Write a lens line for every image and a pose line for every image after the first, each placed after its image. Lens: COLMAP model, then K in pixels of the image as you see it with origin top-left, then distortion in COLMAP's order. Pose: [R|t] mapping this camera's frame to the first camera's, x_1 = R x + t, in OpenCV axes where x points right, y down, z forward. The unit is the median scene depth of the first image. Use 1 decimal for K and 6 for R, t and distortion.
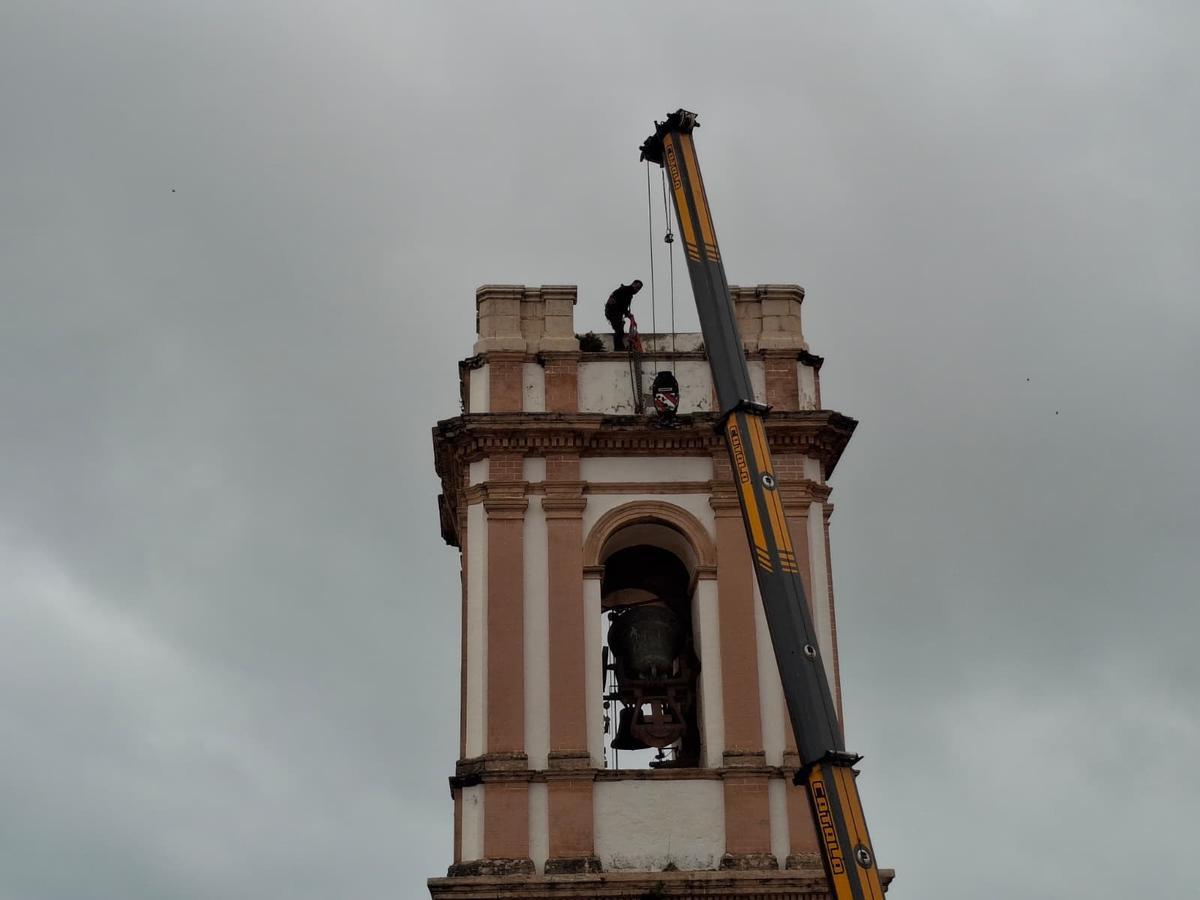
lens RADIAL K [[1753.0, 0, 608.4], [0, 1753.0, 460.8], [0, 0, 1]] dist [0.259388, -0.841866]
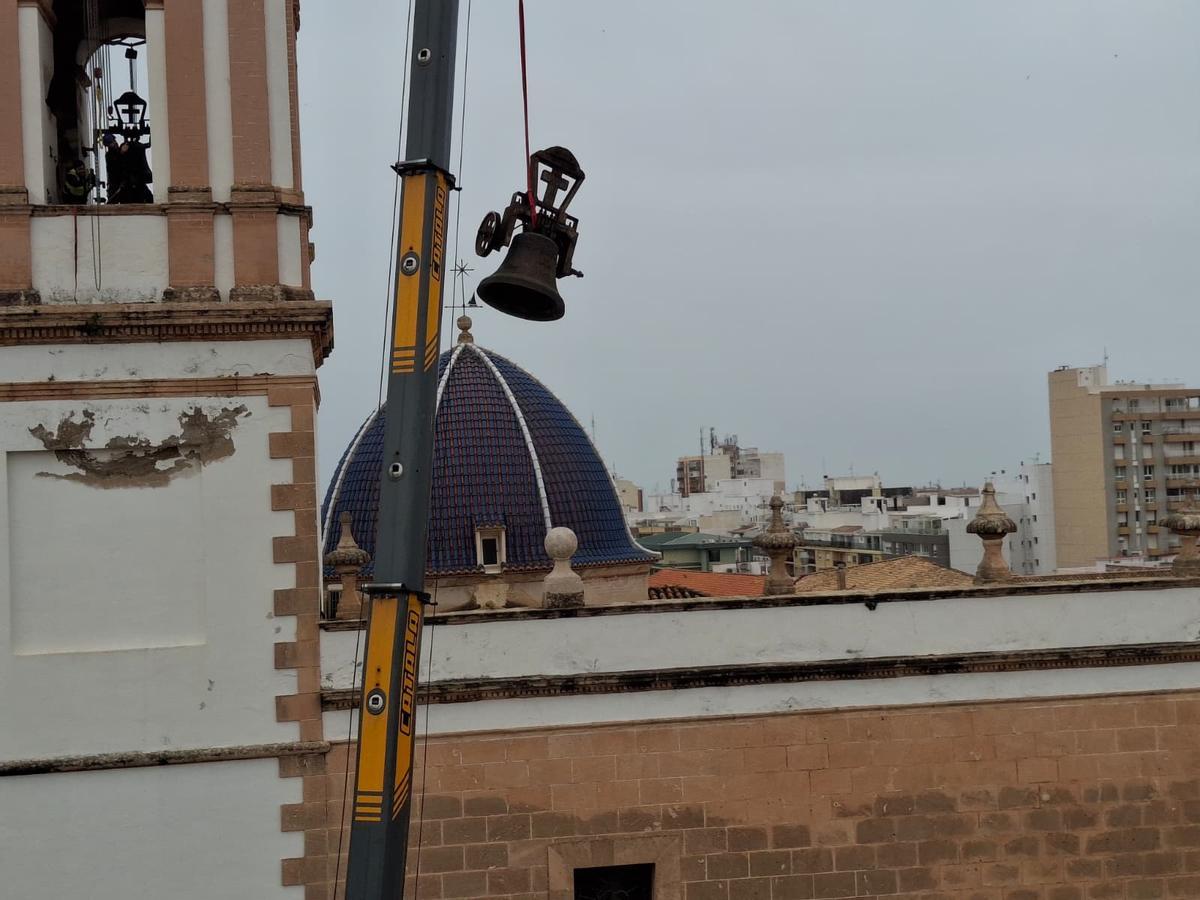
lens RADIAL K [[1750.7, 0, 600.1], [0, 1750.7, 436.4], [0, 0, 1]] dist [0.253091, -0.848492]
pose [[0.994254, -0.013447, 0.106198, 0.206033], [-0.019605, 0.952424, 0.304144, -0.011627], [-0.105235, -0.304478, 0.946688, -0.018382]]
